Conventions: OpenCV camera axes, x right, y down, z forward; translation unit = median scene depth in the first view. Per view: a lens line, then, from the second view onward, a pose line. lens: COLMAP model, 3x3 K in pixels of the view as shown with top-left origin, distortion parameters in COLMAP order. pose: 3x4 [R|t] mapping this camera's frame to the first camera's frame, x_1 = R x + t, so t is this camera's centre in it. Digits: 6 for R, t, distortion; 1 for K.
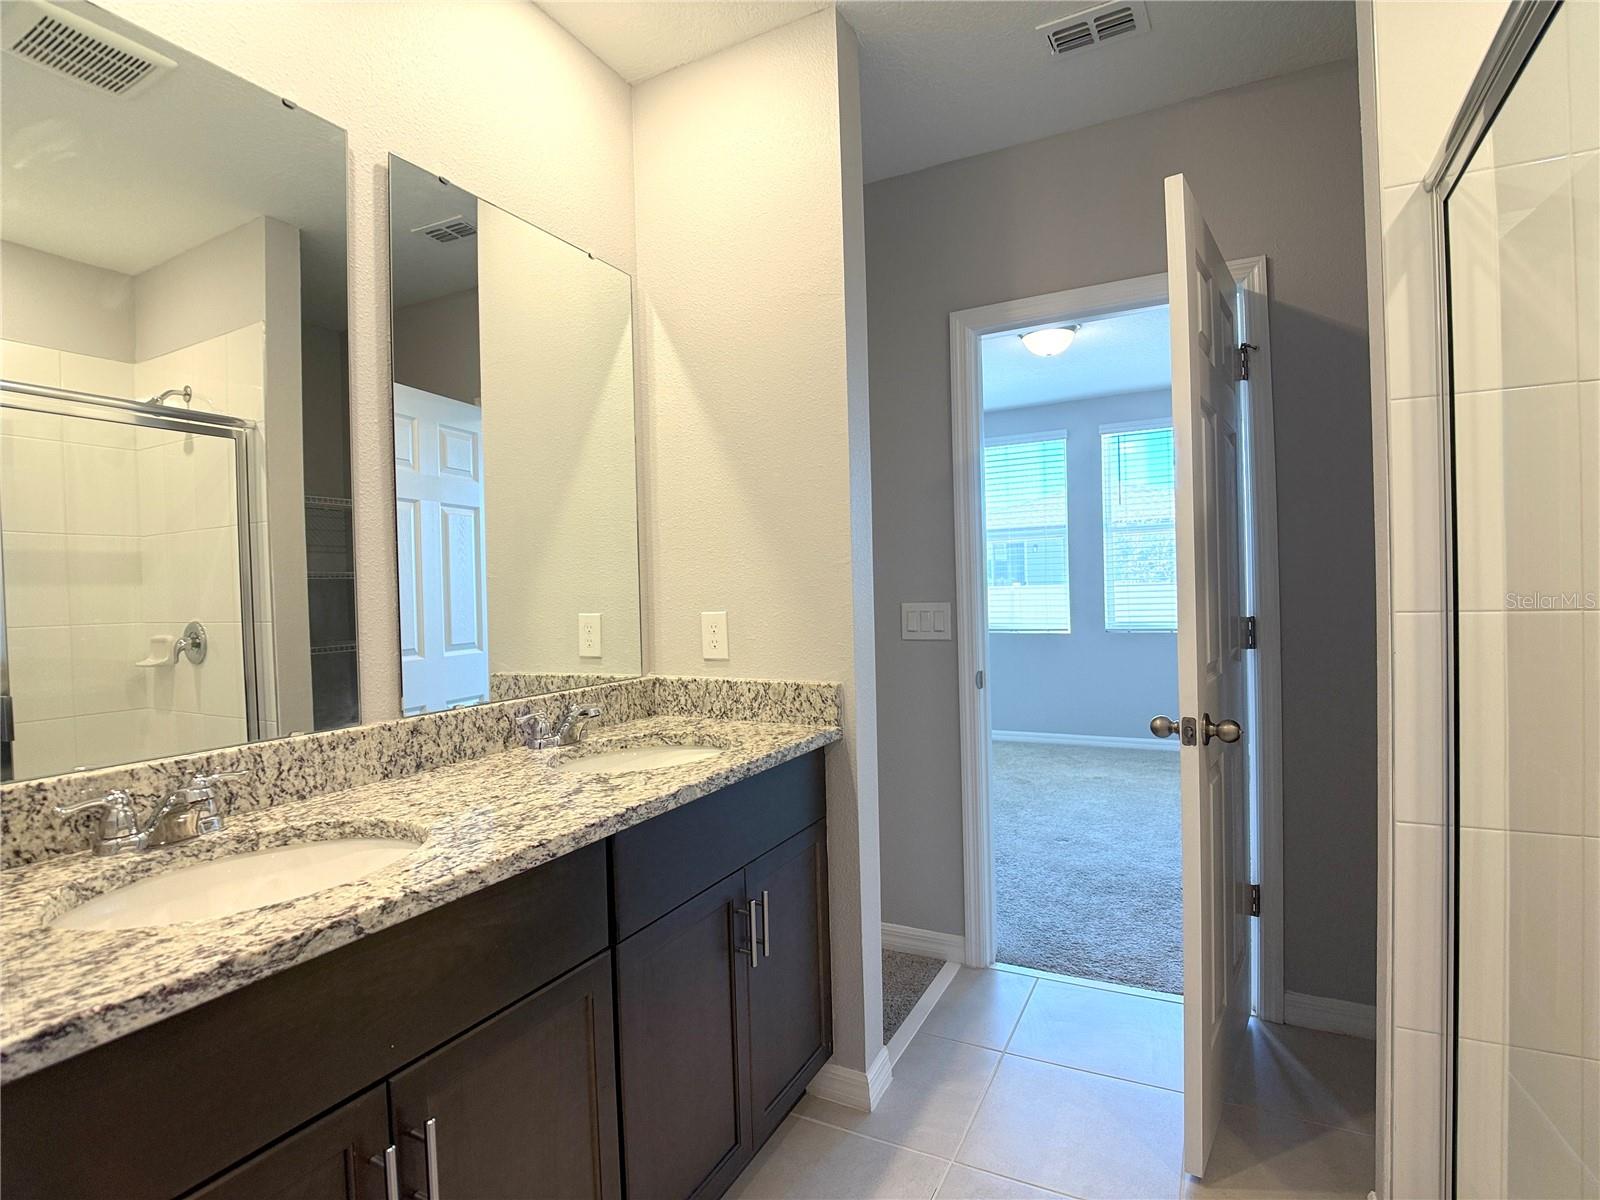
lens RADIAL K [[801.9, 0, 787.6], [0, 801.9, 595.8], [0, 0, 1]] dist [-0.021803, -0.005887]
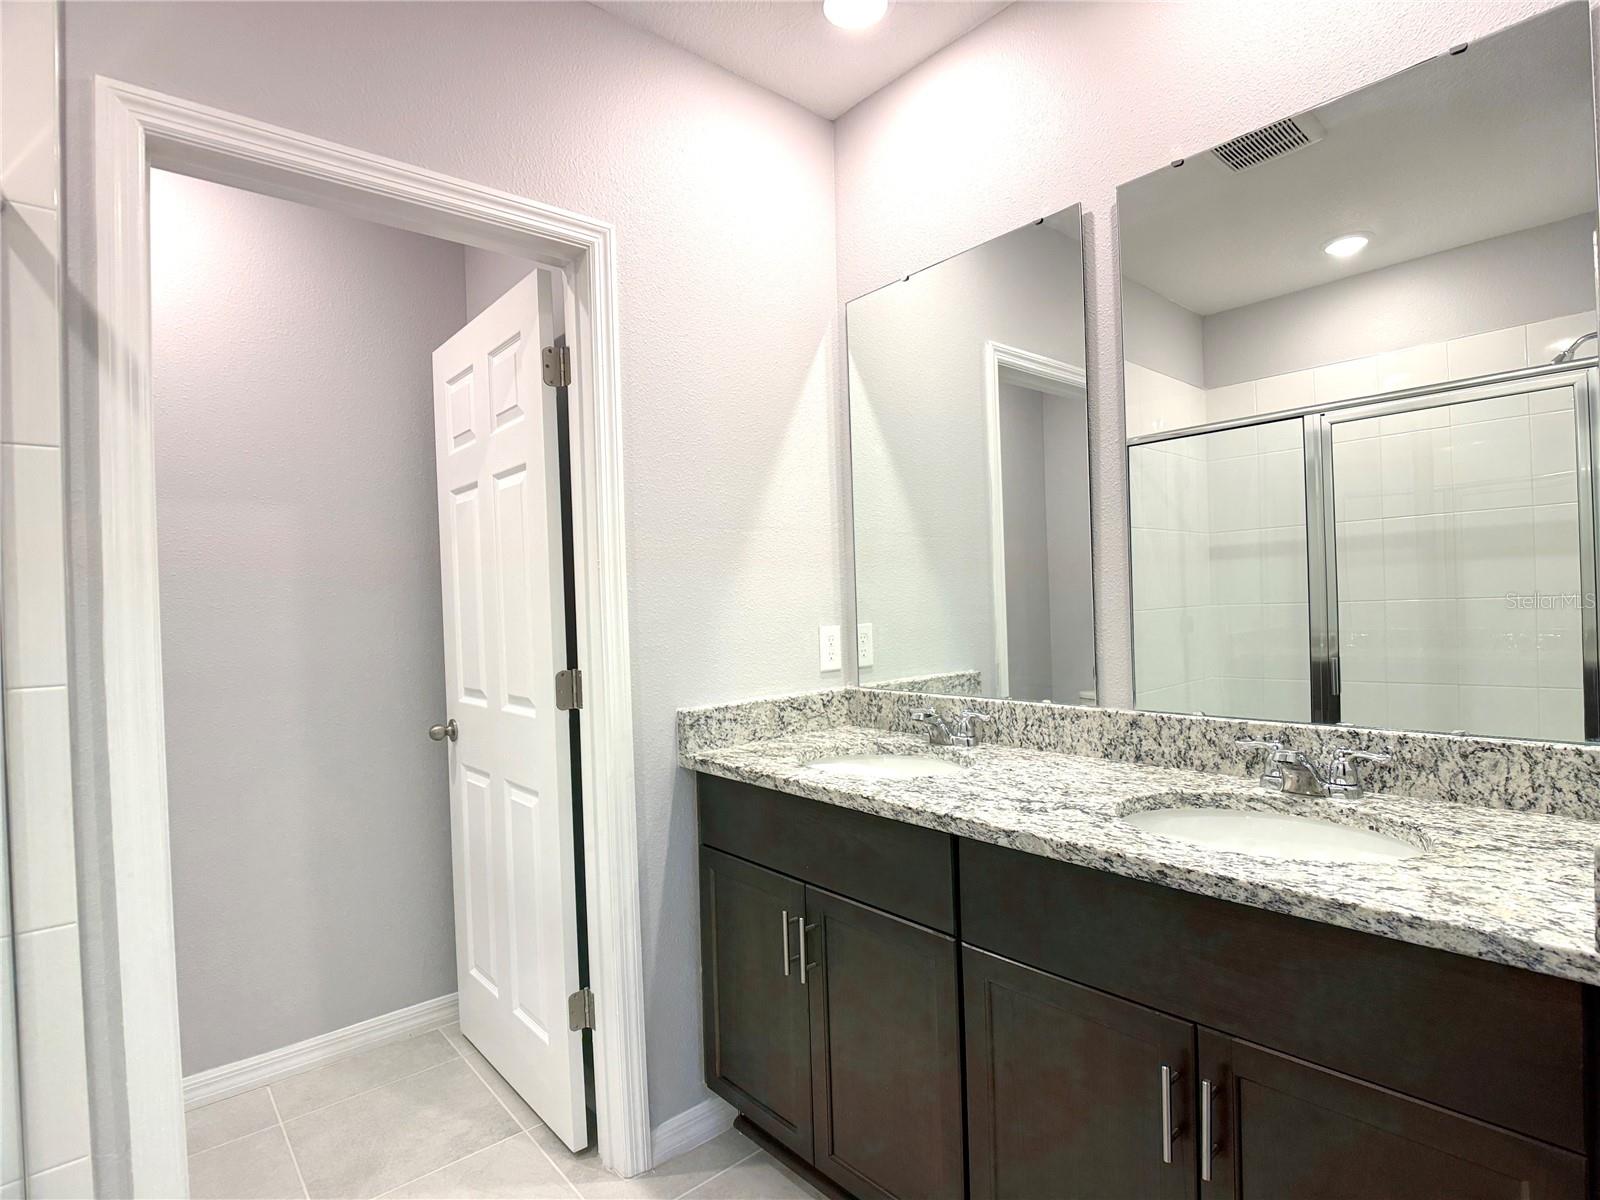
lens RADIAL K [[801.9, 0, 801.0], [0, 801.9, 599.5], [0, 0, 1]] dist [-0.021803, -0.005887]
pose [[-0.356629, 0.043897, -0.933214, 0.752070], [0.045393, 0.998530, 0.029622, -0.054732], [0.933142, -0.031798, -0.358098, 1.061814]]
